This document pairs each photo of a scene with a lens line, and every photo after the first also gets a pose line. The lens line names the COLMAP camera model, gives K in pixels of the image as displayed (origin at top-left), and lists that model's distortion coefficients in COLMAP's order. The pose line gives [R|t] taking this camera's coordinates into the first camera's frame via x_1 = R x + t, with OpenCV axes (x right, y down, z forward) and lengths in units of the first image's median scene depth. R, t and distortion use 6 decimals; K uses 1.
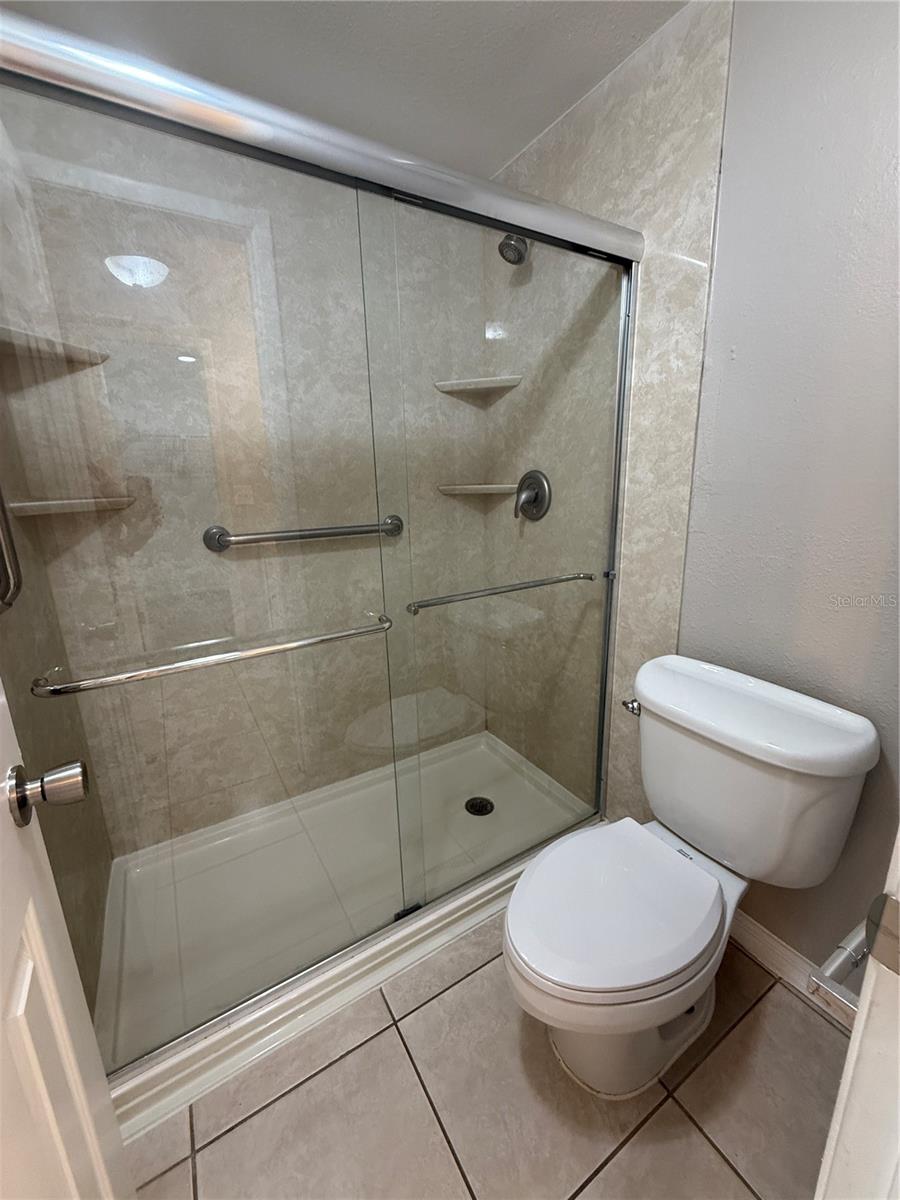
lens RADIAL K [[480.2, 0, 448.3], [0, 480.2, 593.5], [0, 0, 1]] dist [-0.001290, 0.000871]
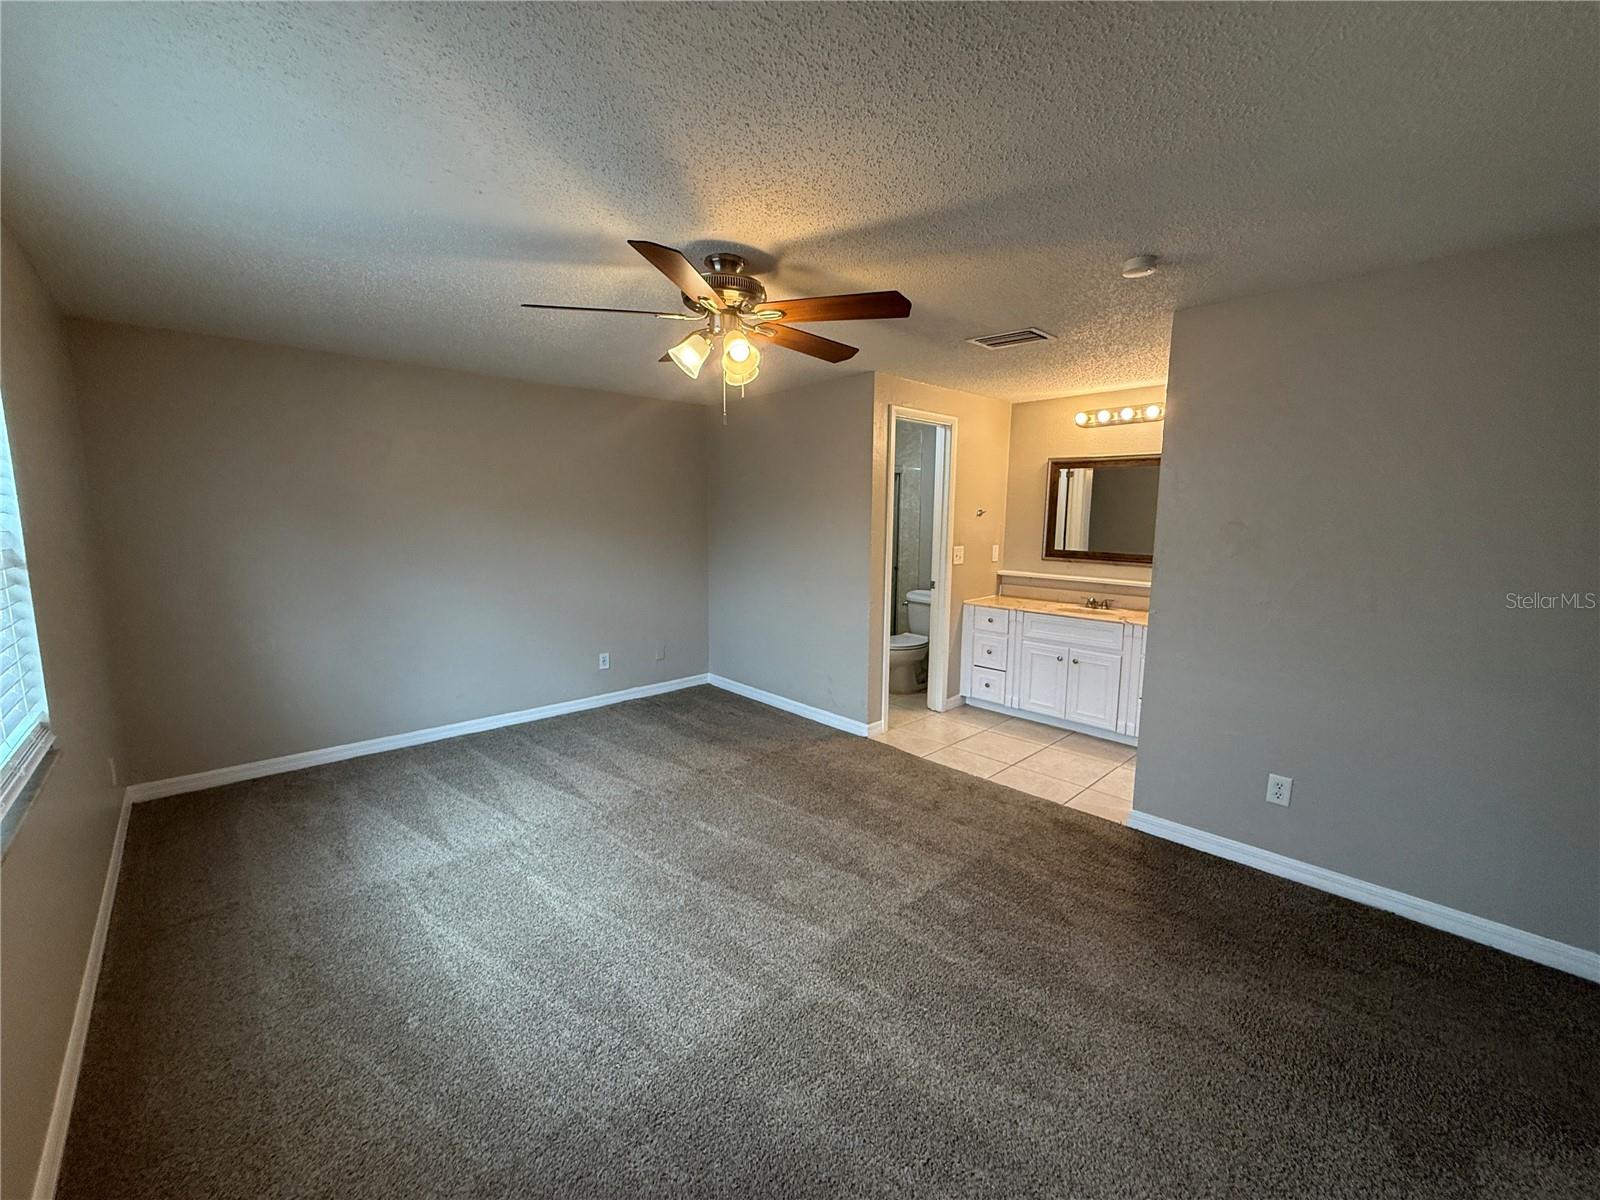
lens RADIAL K [[640.3, 0, 793.7], [0, 640.3, 597.2], [0, 0, 1]] dist [-0.001290, 0.000871]
pose [[0.977487, 0.002263, 0.210985, -1.176706], [0.021589, 0.993622, -0.110679, 0.596818], [-0.209890, 0.112742, 0.971203, -2.828202]]
